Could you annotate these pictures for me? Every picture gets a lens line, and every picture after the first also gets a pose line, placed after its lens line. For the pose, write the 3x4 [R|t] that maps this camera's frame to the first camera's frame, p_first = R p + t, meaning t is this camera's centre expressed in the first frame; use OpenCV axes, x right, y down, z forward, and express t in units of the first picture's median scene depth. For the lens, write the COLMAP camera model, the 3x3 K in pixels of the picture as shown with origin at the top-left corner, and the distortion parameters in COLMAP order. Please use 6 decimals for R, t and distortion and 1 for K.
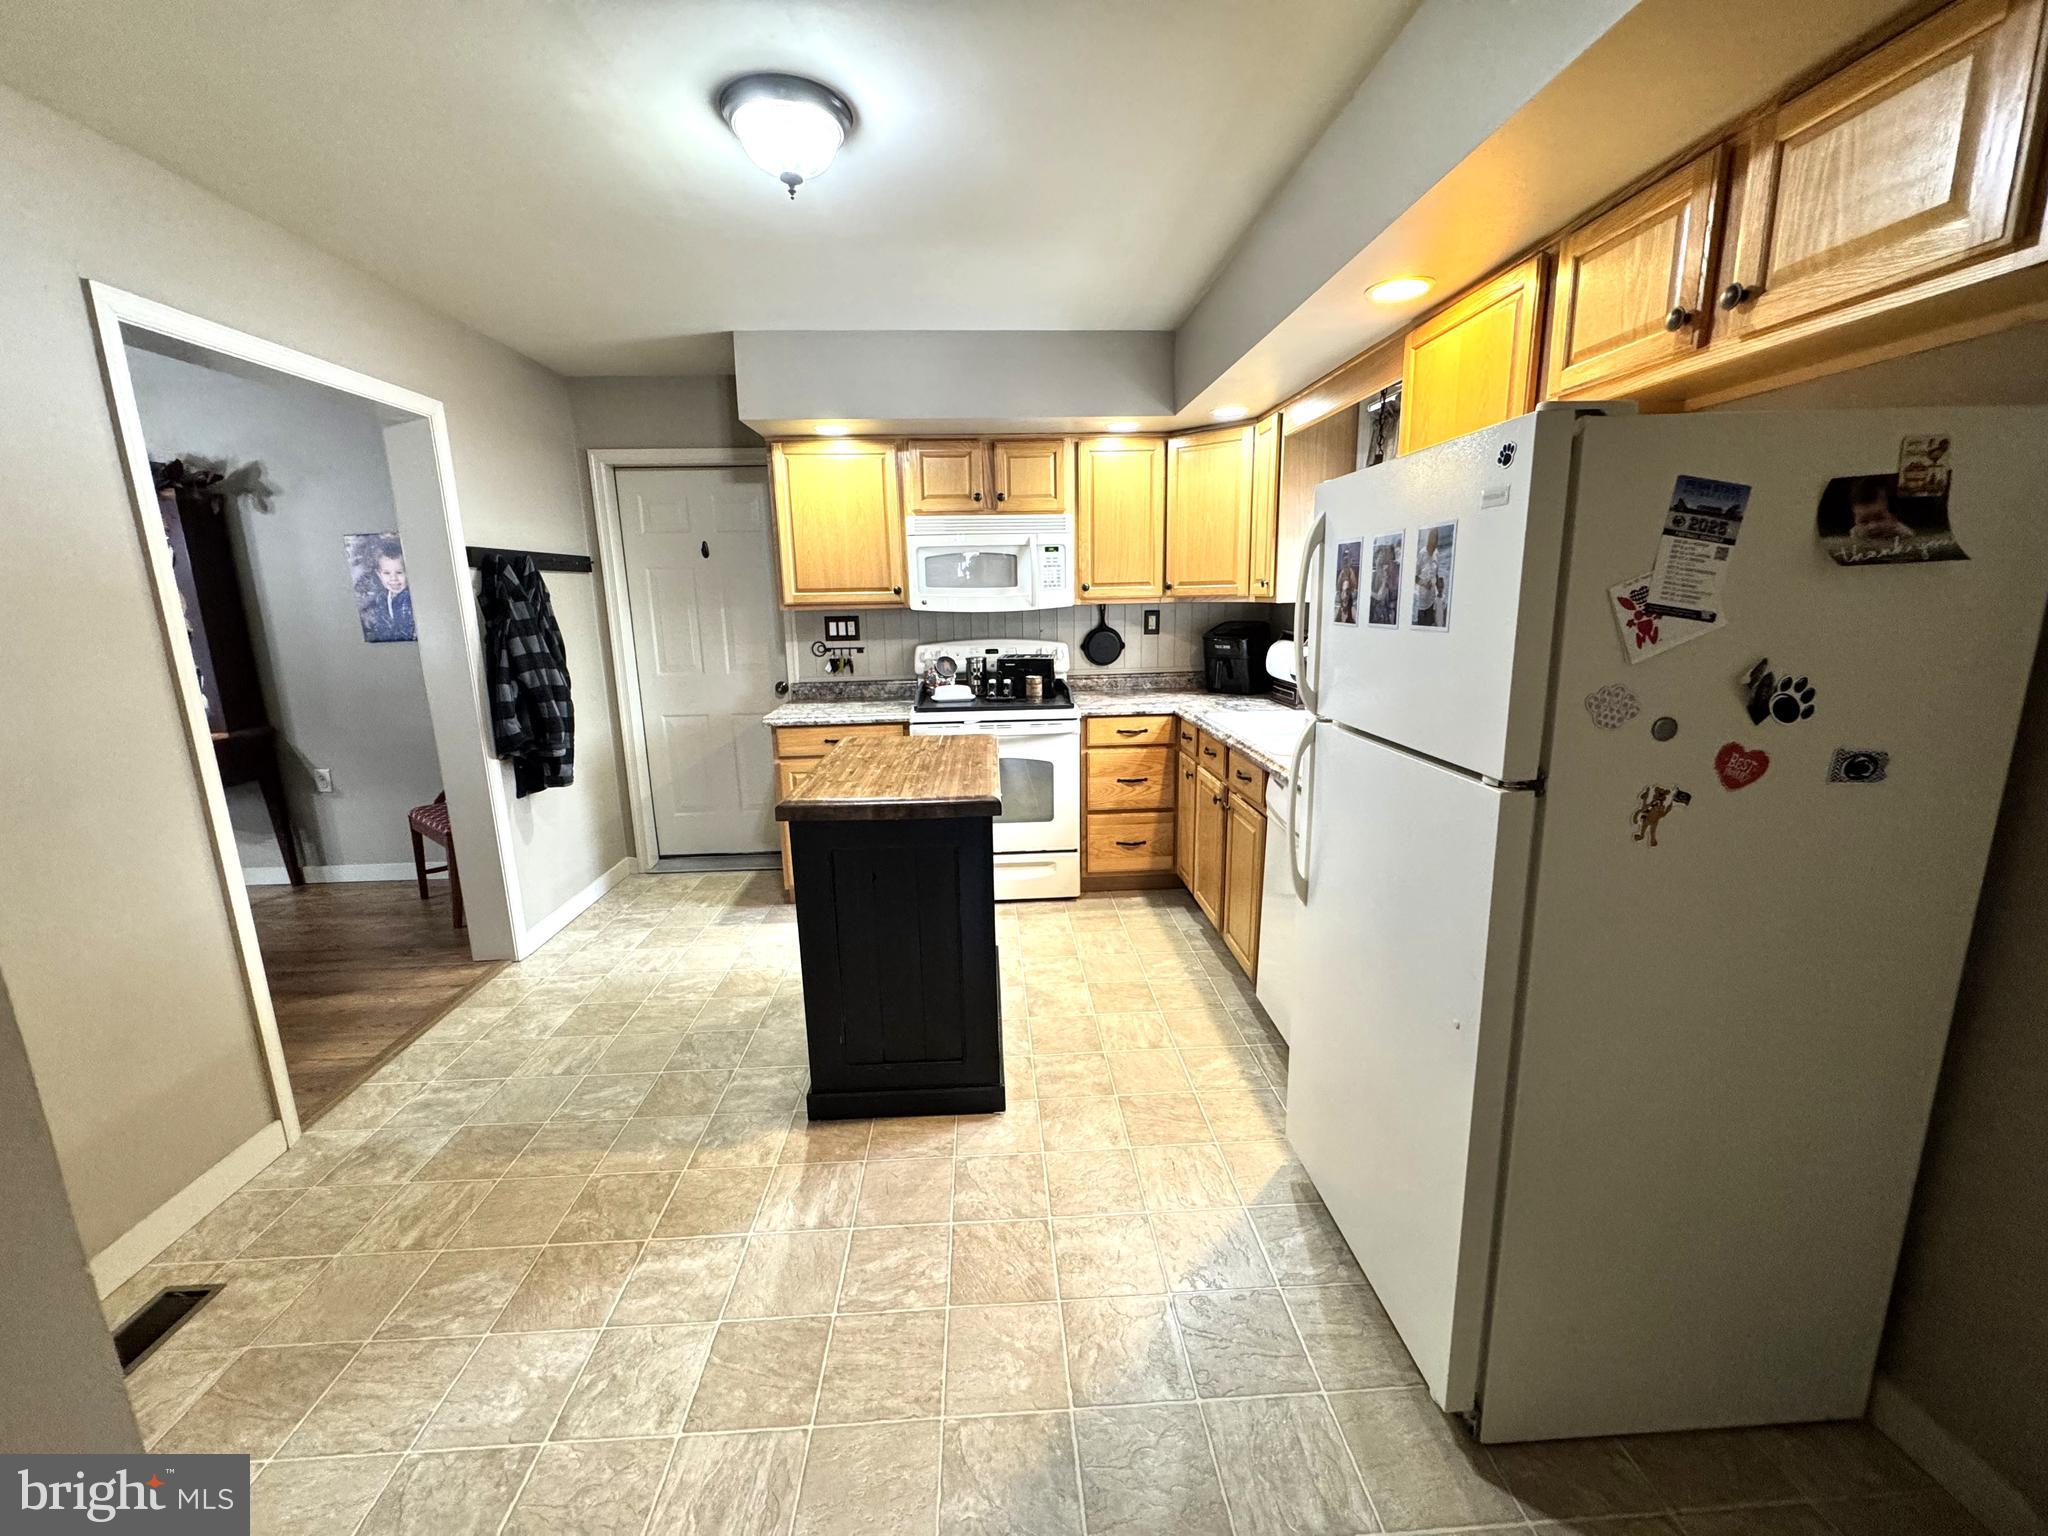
lens RADIAL K [[815.7, 0, 1029.5], [0, 815.7, 771.1], [0, 0, 1]] dist [-0.003207, 0.000799]
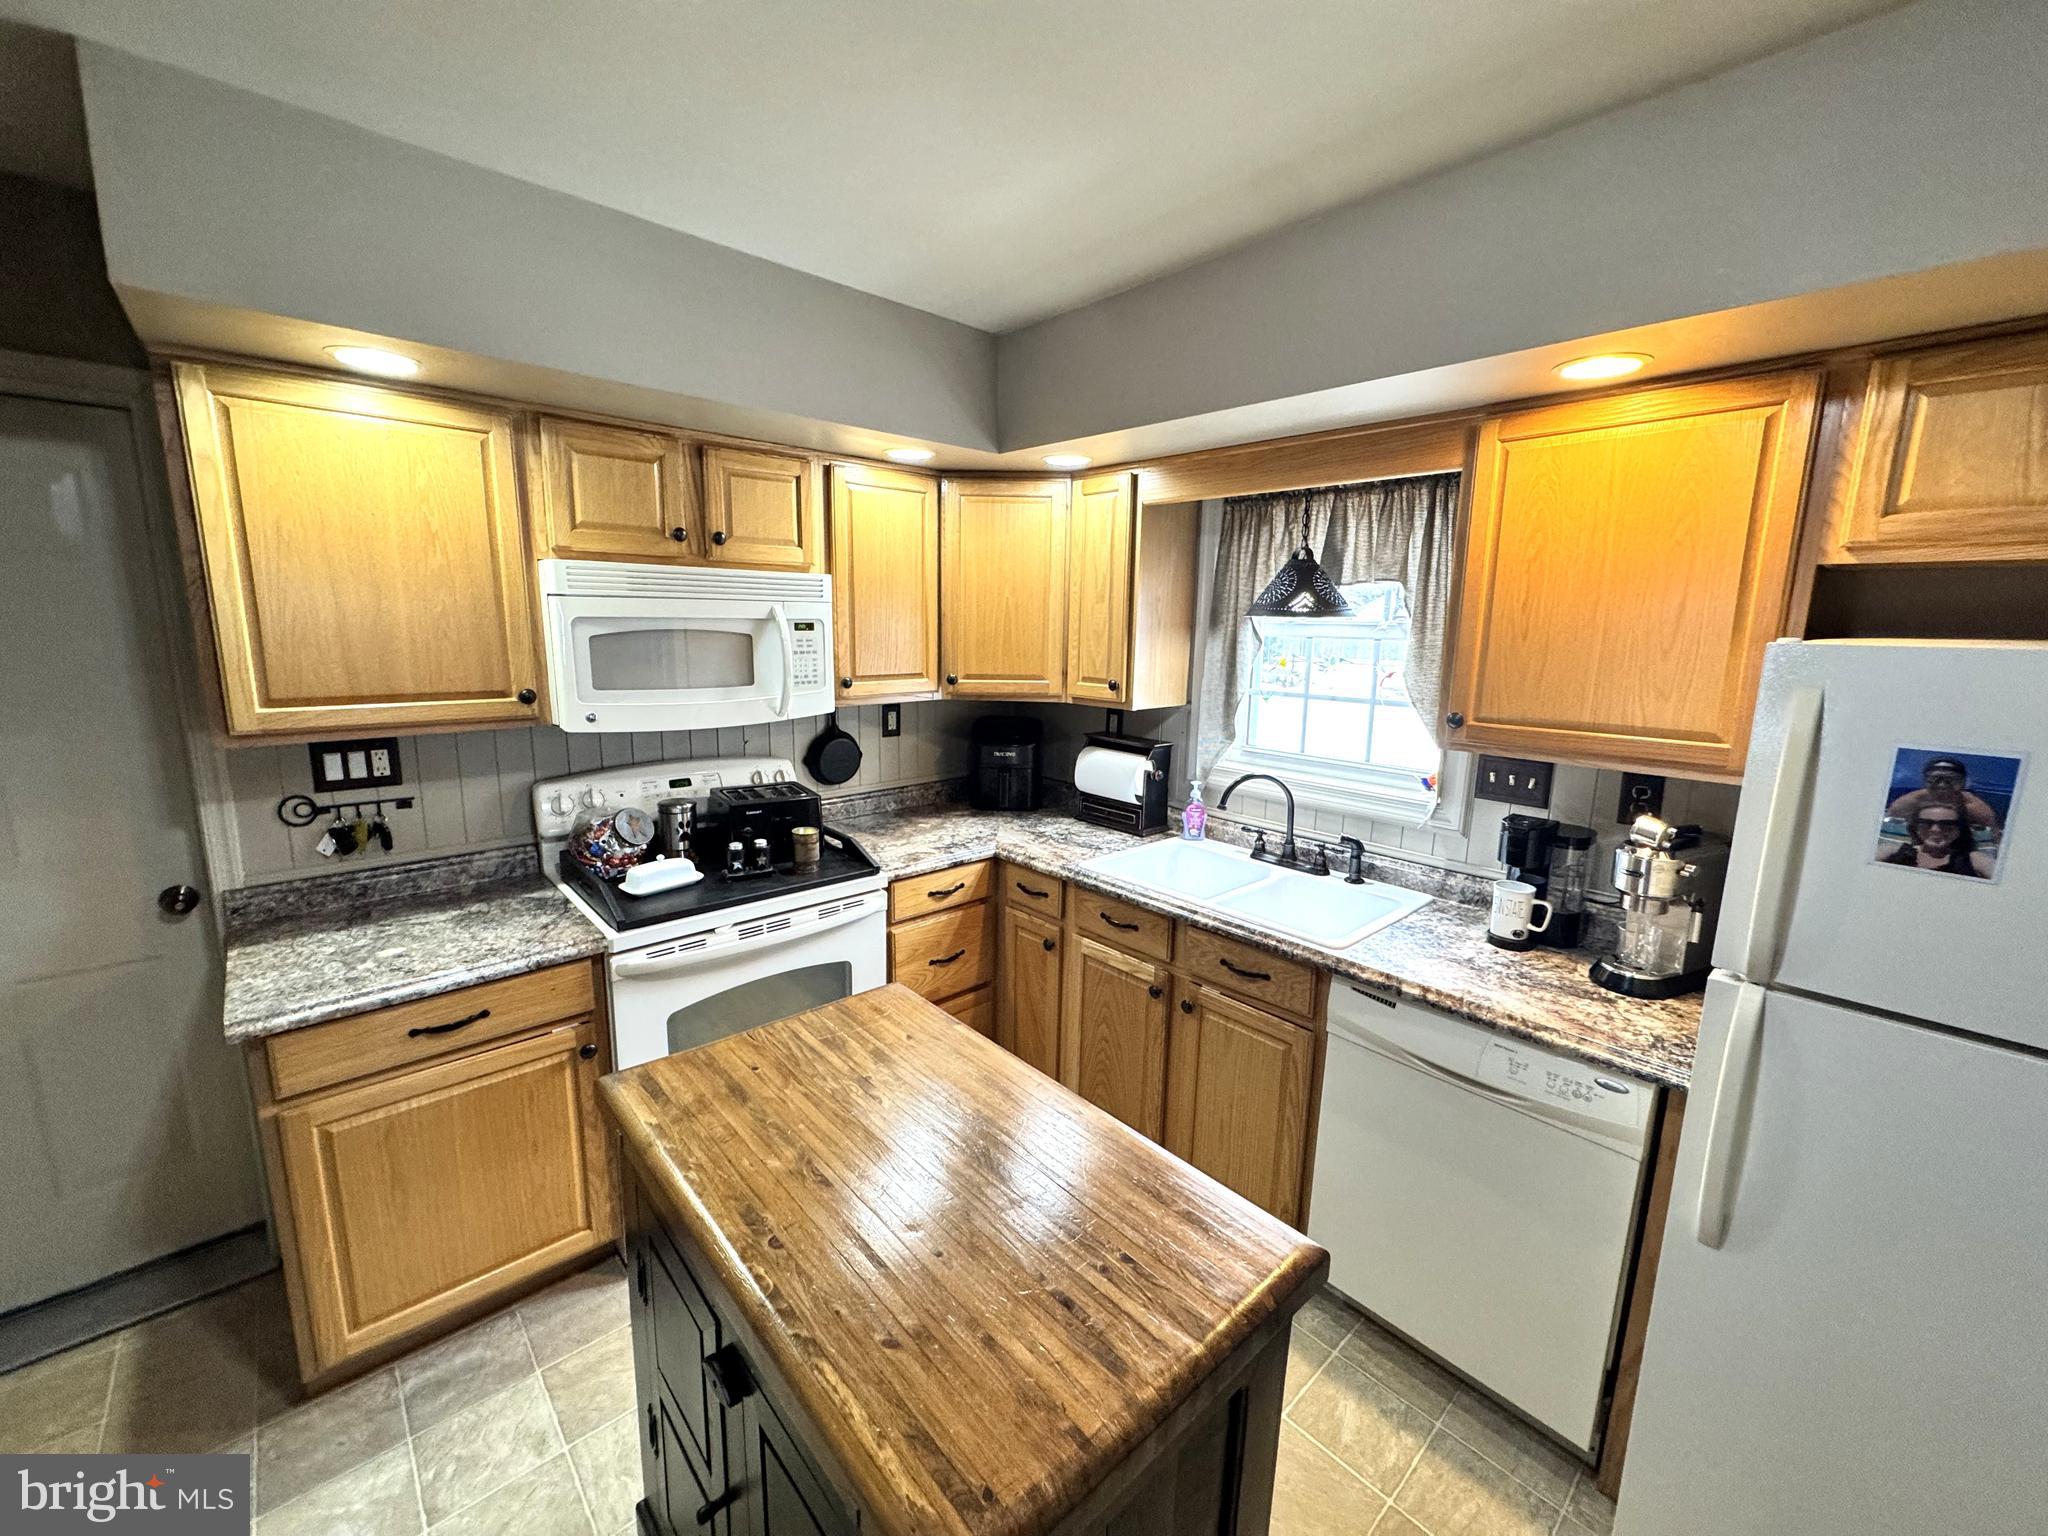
lens RADIAL K [[815.7, 0, 1024.4], [0, 815.7, 766.6], [0, 0, 1]] dist [-0.003207, 0.000799]
pose [[0.776504, -0.080246, 0.624982, -0.251200], [0.103768, 0.994601, -0.001220, -0.146844], [-0.621509, 0.065800, 0.780639, 0.408298]]
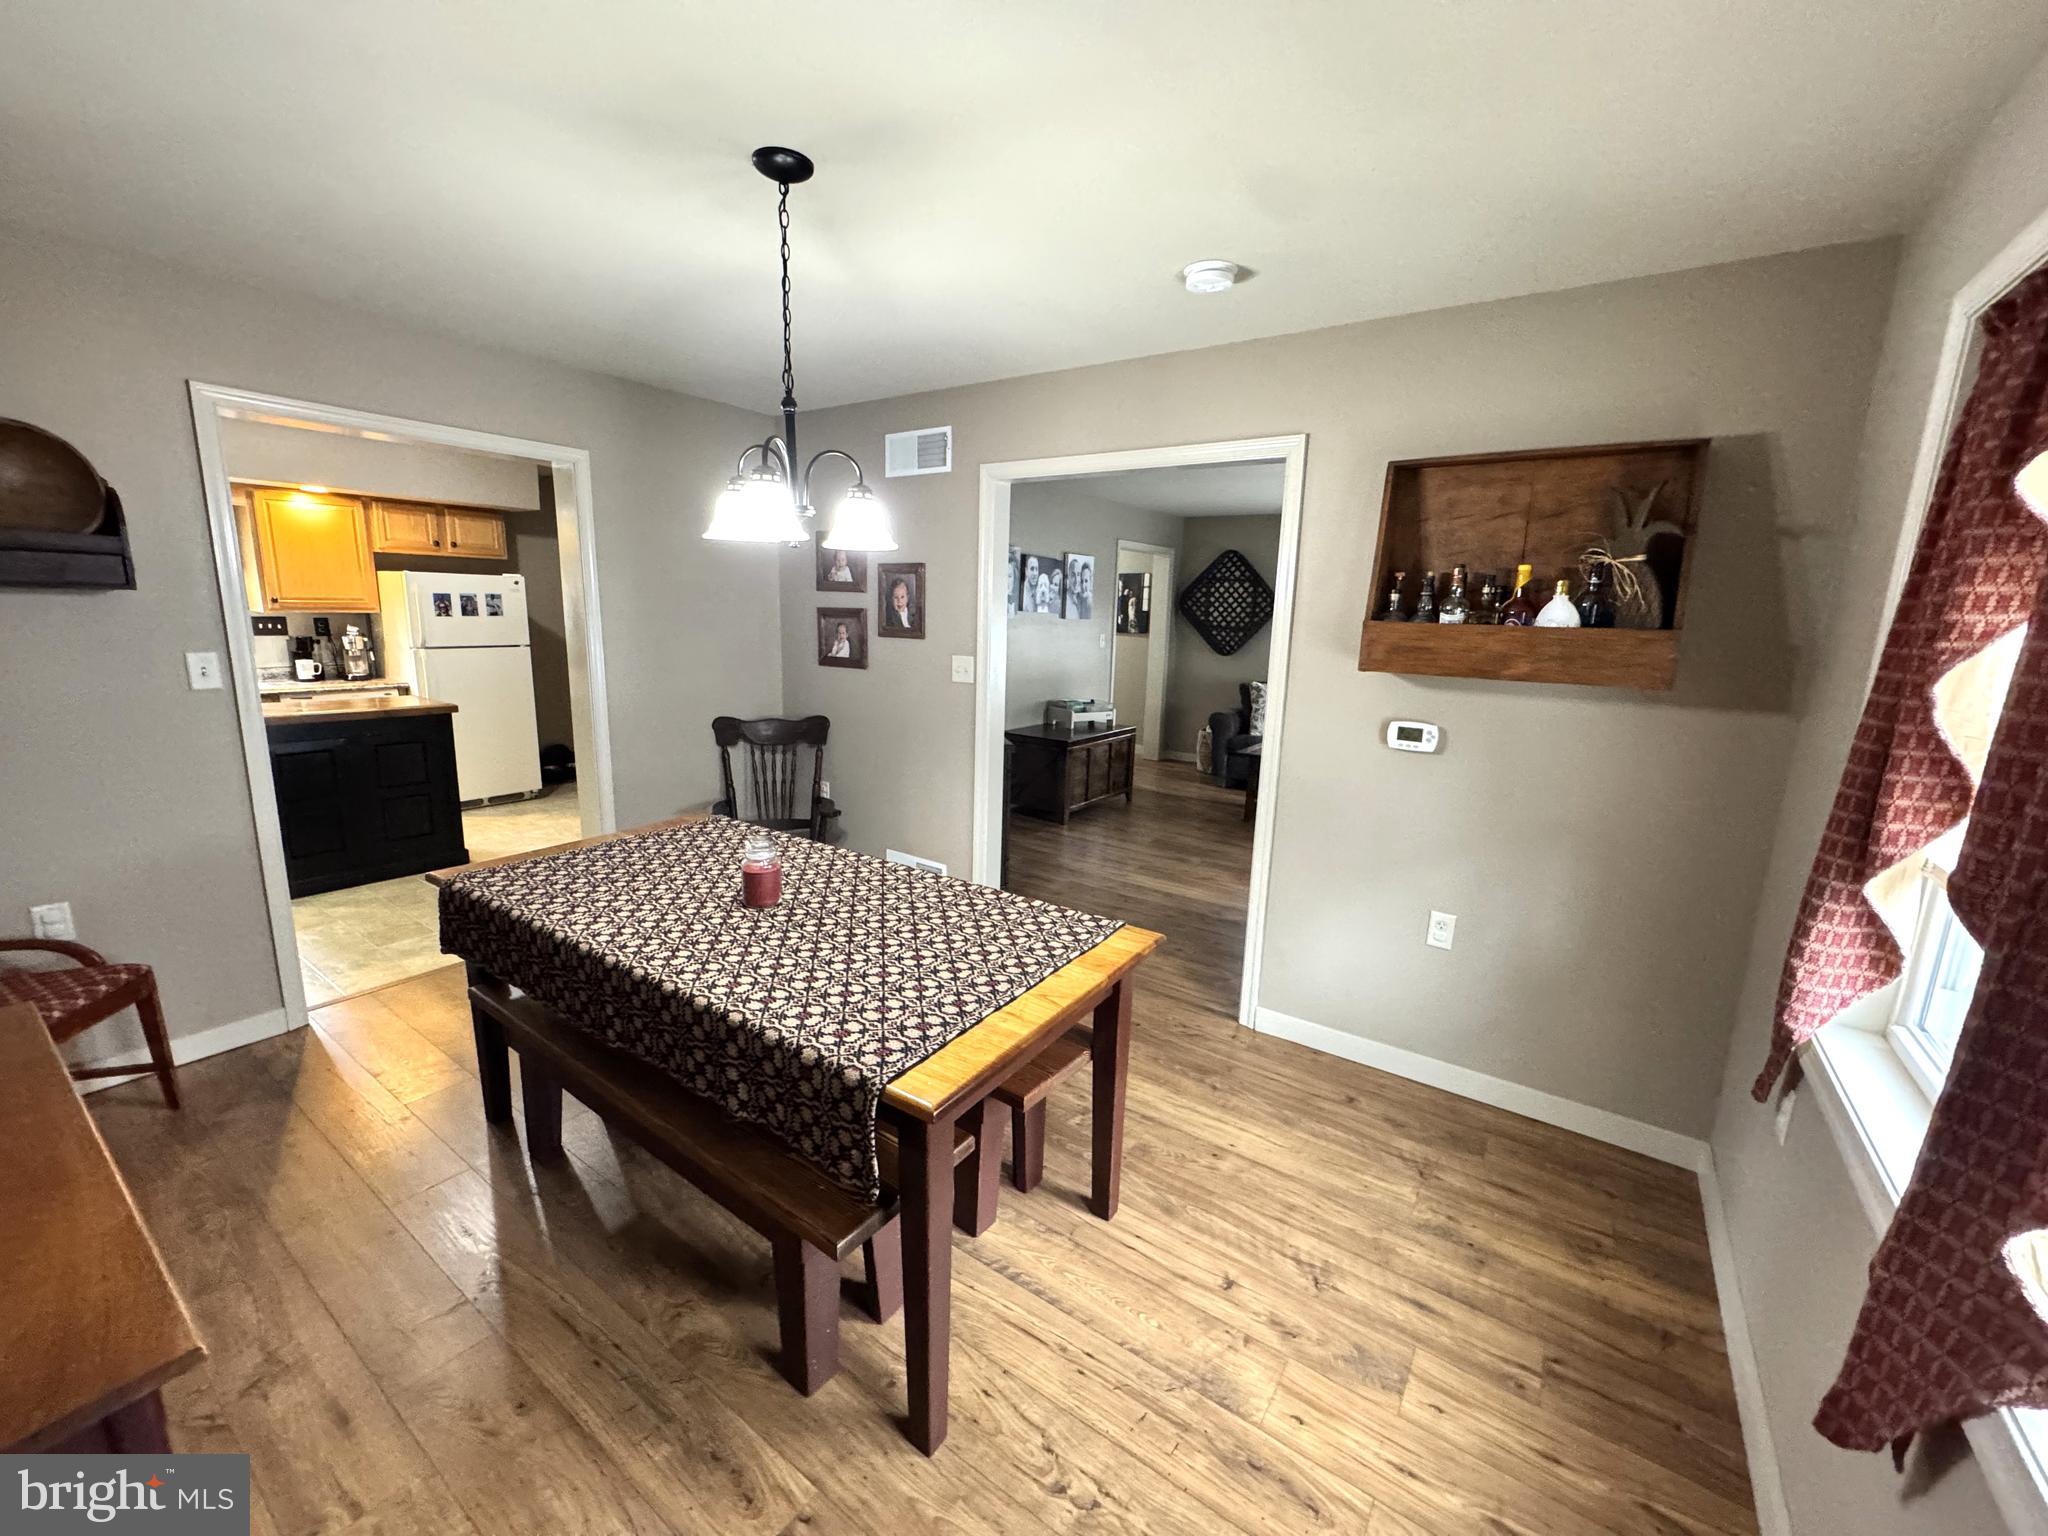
lens RADIAL K [[815.7, 0, 1019.0], [0, 815.7, 769.4], [0, 0, 1]] dist [-0.003207, 0.000799]
pose [[-0.783209, -0.124023, 0.609264, -1.588707], [0.118563, 0.932132, 0.342159, -0.202619], [-0.610350, 0.340218, -0.715349, 0.951811]]
